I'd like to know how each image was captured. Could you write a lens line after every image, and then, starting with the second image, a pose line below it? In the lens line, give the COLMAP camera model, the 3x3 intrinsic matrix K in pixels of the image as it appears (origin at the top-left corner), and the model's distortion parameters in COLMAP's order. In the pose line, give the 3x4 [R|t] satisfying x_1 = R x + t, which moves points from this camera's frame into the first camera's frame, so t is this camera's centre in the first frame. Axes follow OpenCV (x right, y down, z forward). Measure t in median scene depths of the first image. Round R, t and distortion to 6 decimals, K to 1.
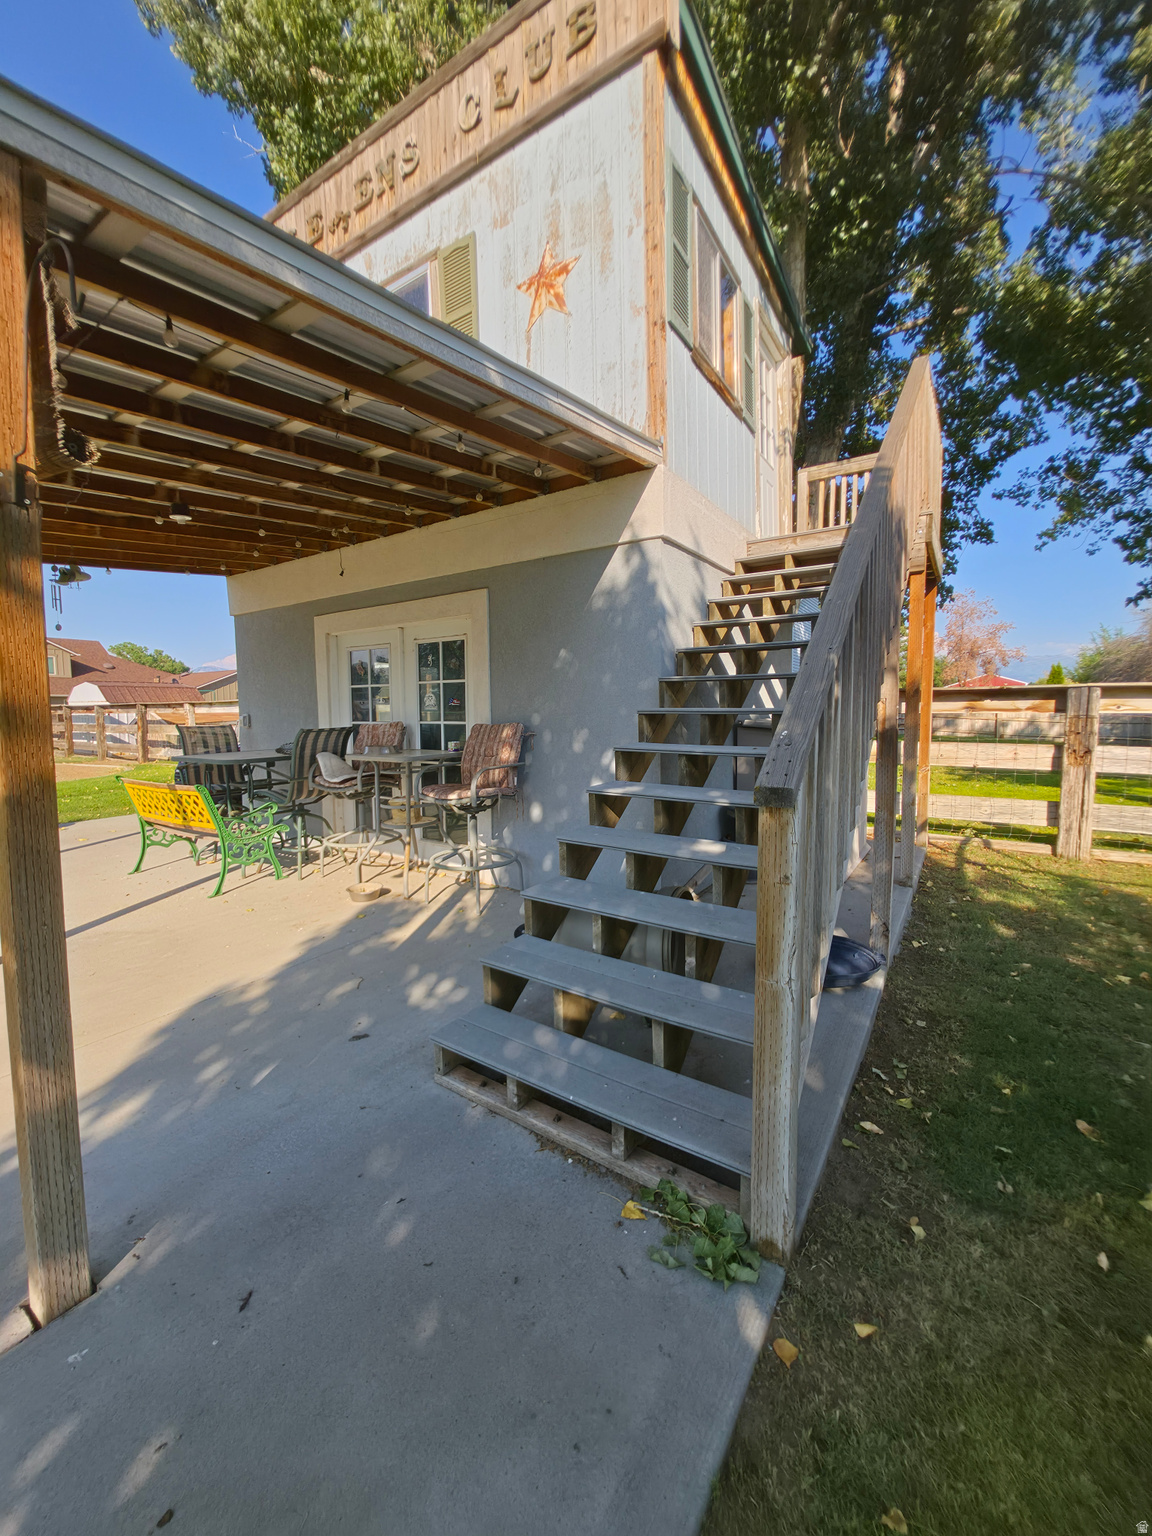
lens RADIAL K [[614.6, 0, 576.0], [0, 614.6, 768.0], [0, 0, 1]] dist [-0.003792, 0.000148]
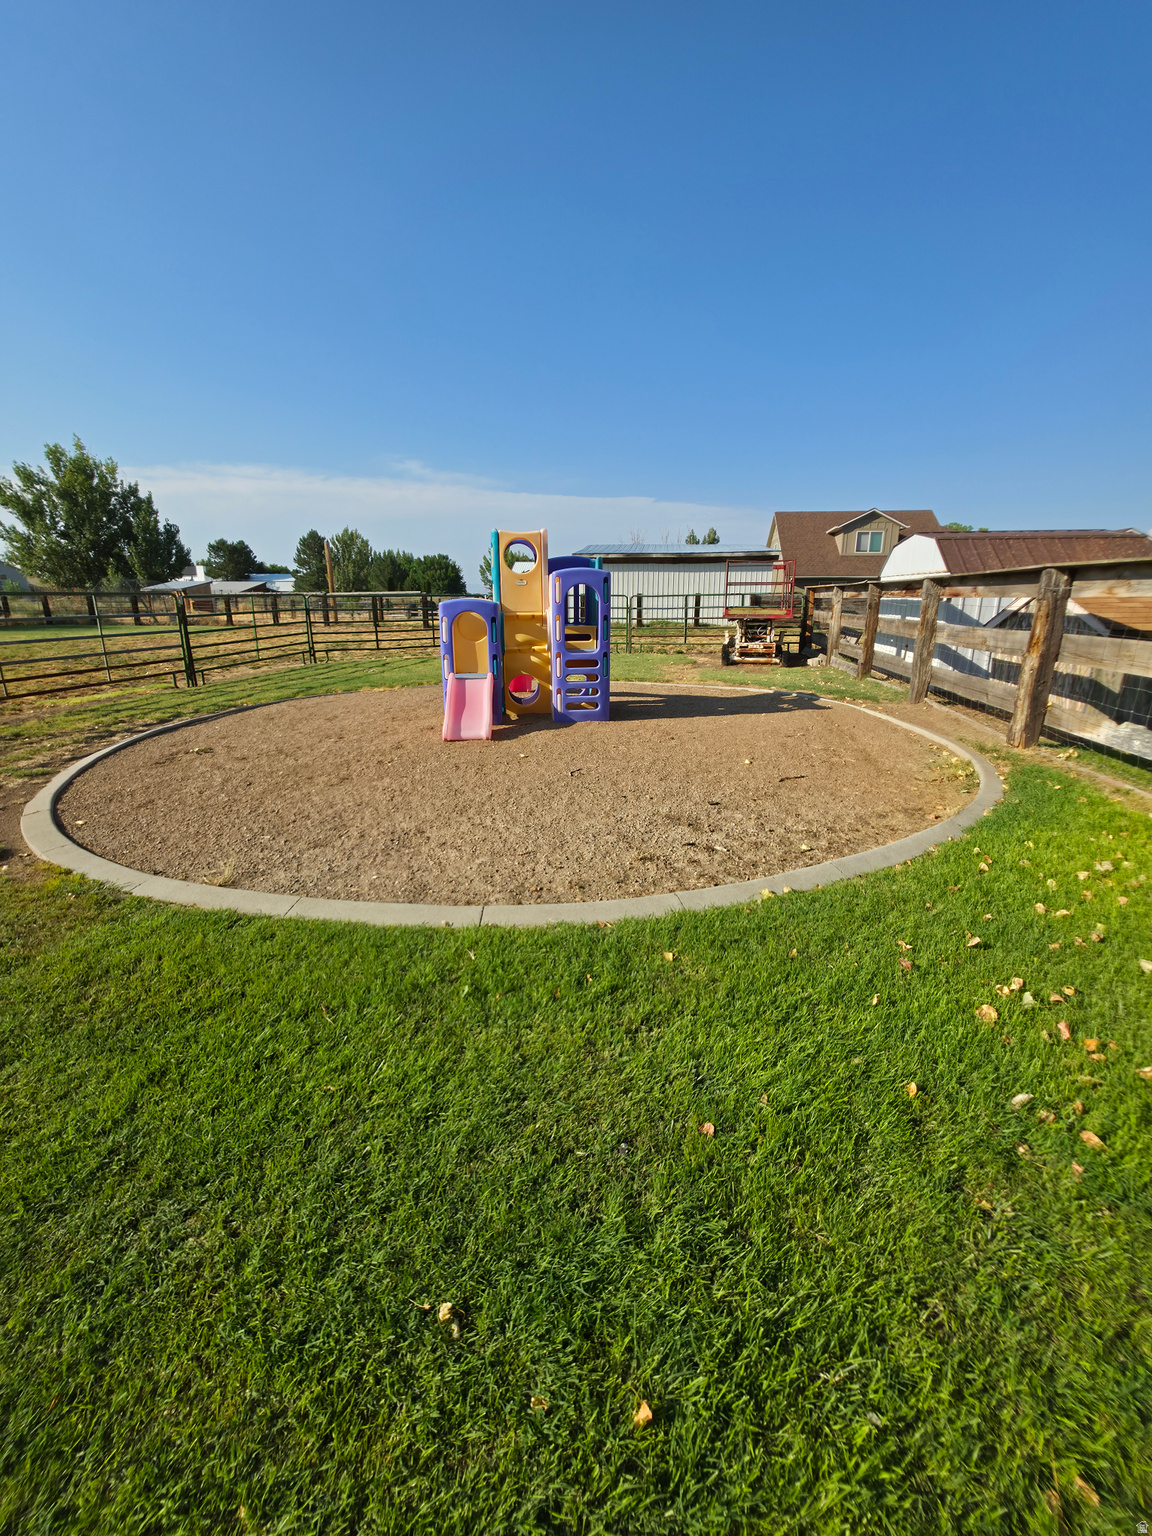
lens RADIAL K [[614.6, 0, 576.0], [0, 614.6, 768.0], [0, 0, 1]] dist [-0.003792, 0.000148]
pose [[0.409000, 0.248021, -0.878182, -0.467074], [-0.080373, 0.968406, 0.236070, -0.053127], [0.908988, -0.025971, 0.416012, 0.584765]]
